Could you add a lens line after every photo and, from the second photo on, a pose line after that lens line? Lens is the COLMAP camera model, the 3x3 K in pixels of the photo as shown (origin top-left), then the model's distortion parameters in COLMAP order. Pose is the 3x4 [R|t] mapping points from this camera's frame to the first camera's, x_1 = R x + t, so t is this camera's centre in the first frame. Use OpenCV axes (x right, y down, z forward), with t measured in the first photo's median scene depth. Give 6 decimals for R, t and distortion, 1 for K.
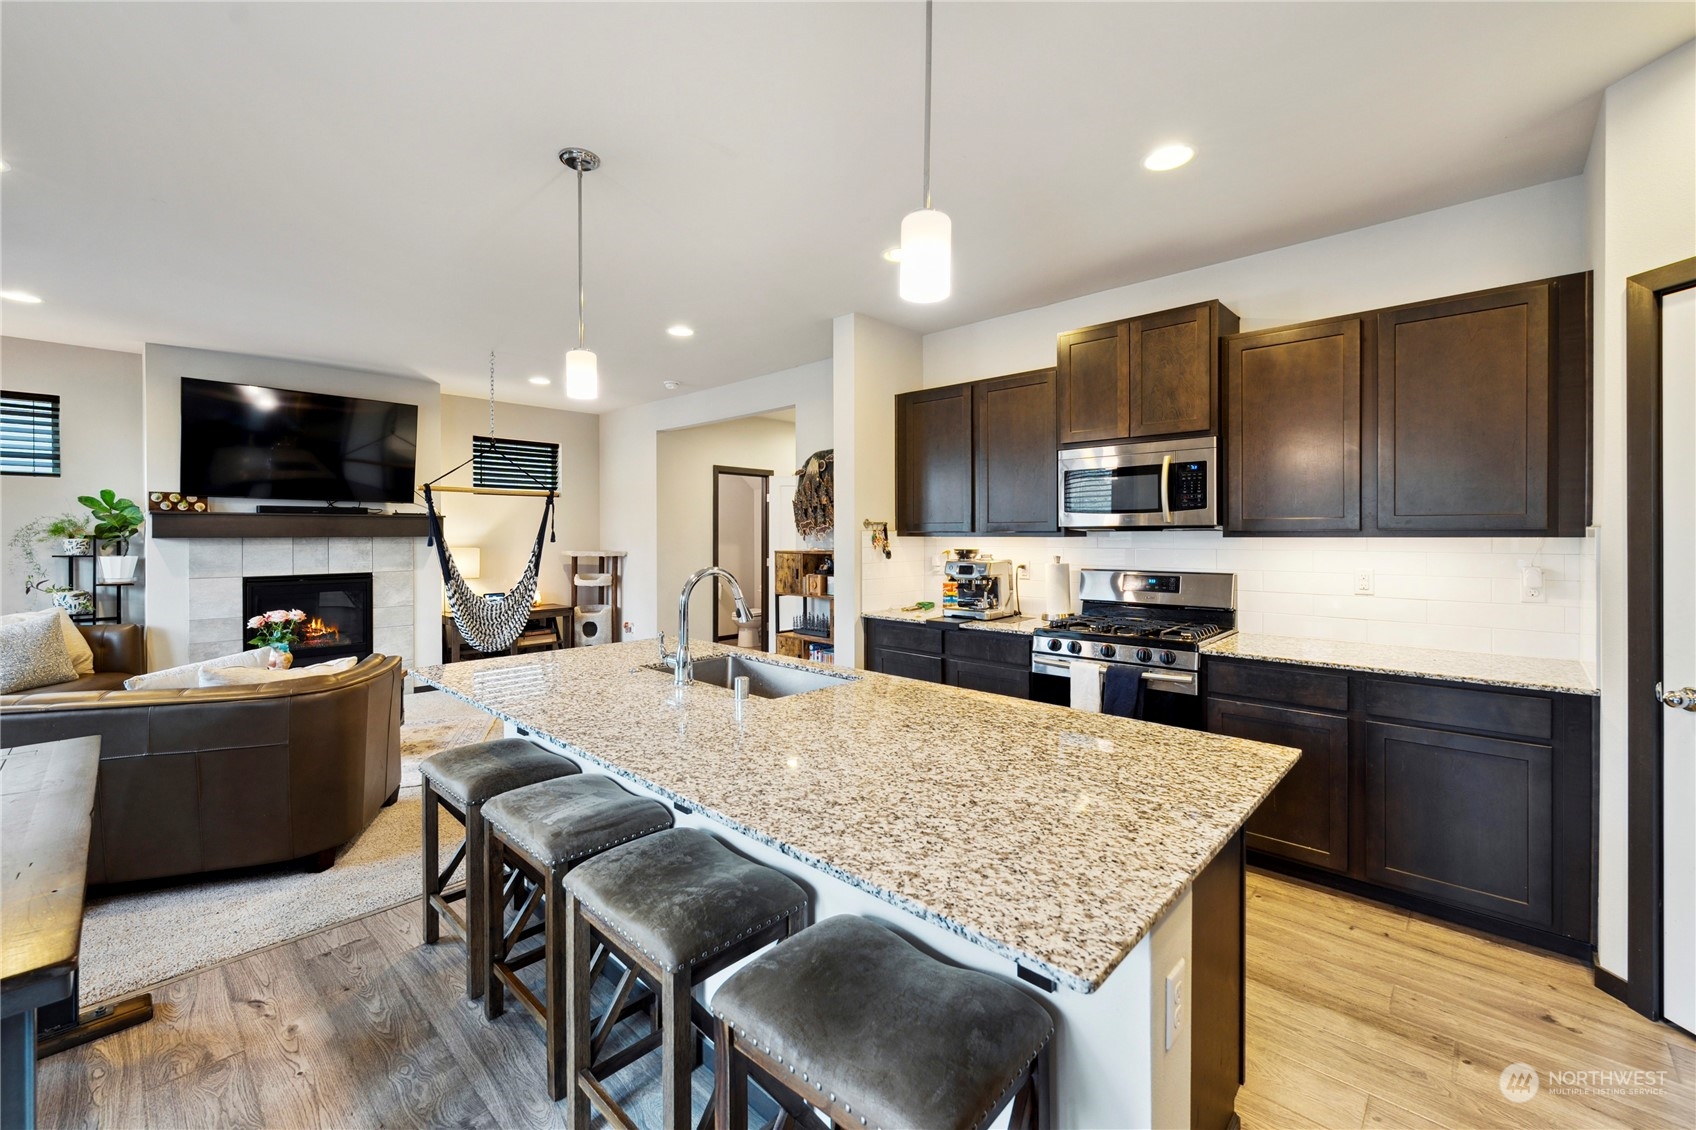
lens RADIAL K [[689.4, 0, 840.4], [0, 689.4, 531.0], [0, 0, 1]] dist [-0.000236, -0.000217]
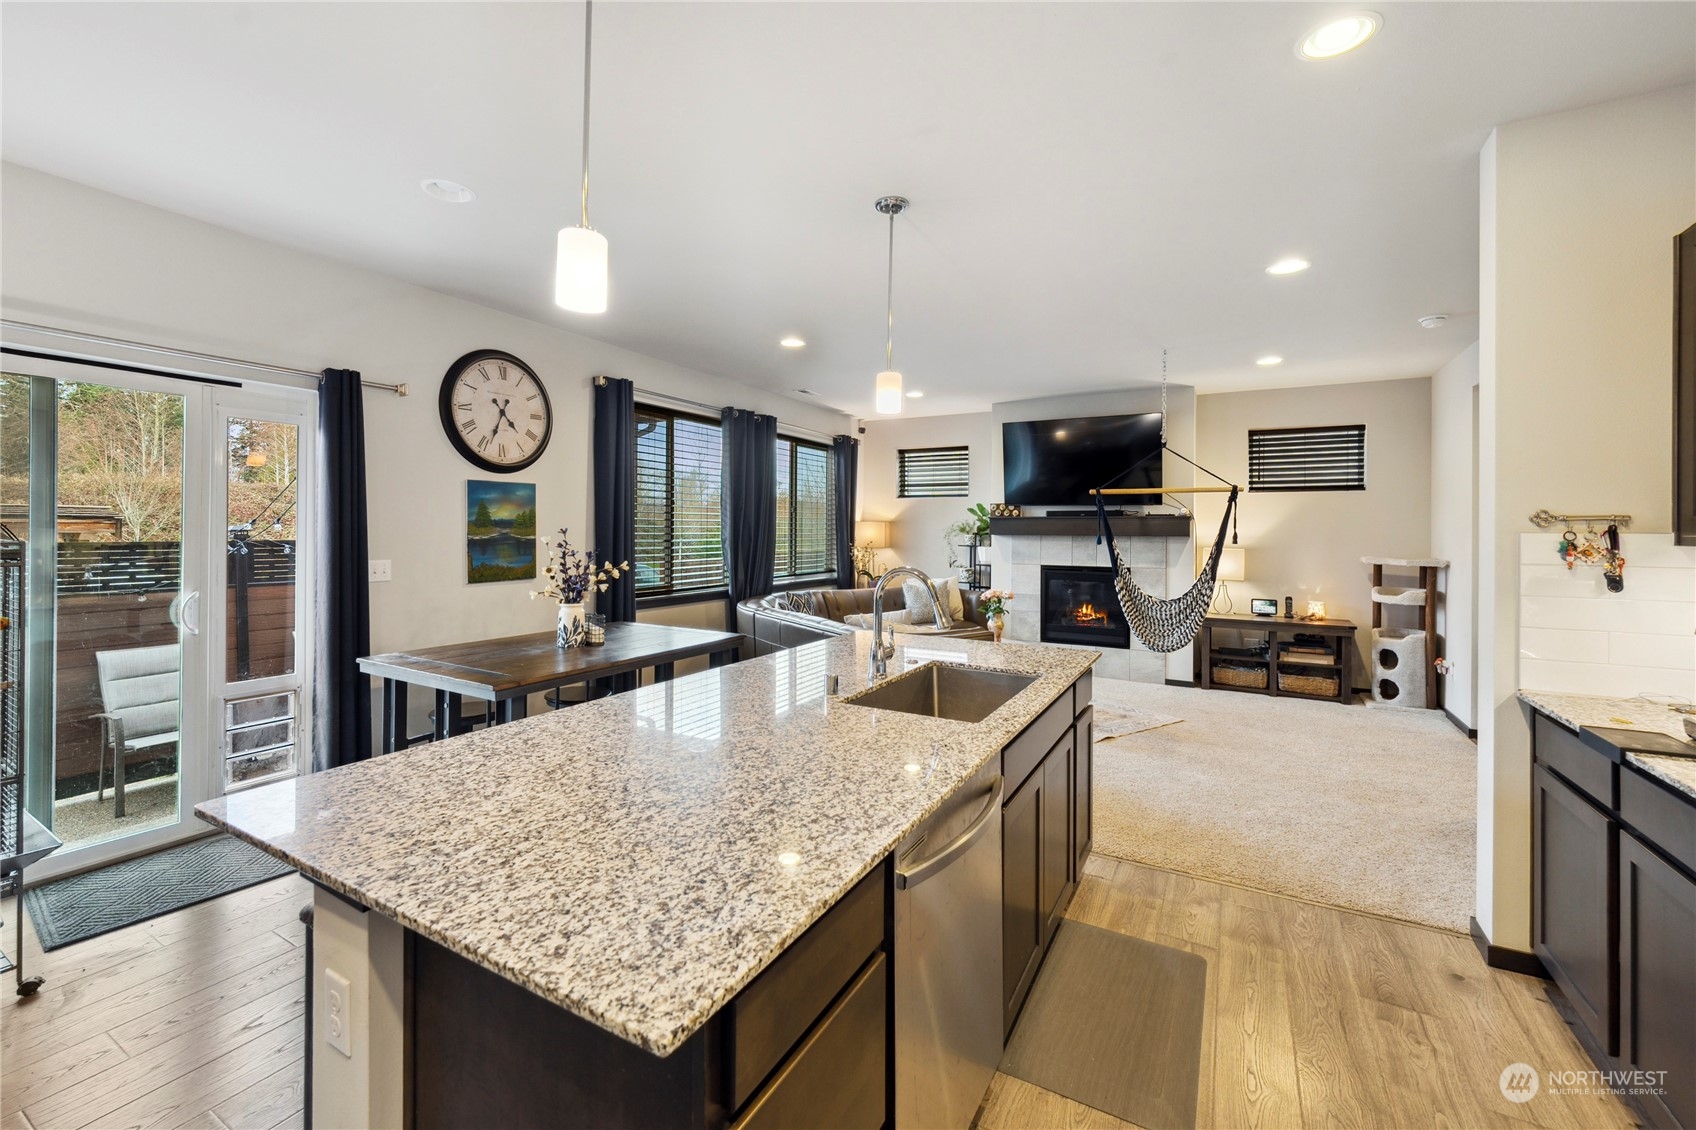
lens RADIAL K [[689.4, 0, 840.4], [0, 689.4, 531.0], [0, 0, 1]] dist [-0.000236, -0.000217]
pose [[0.242466, 0.003589, -0.970153, 1.162254], [-0.004724, 0.999986, 0.002519, -0.001265], [0.970149, 0.003973, 0.242479, 1.051073]]
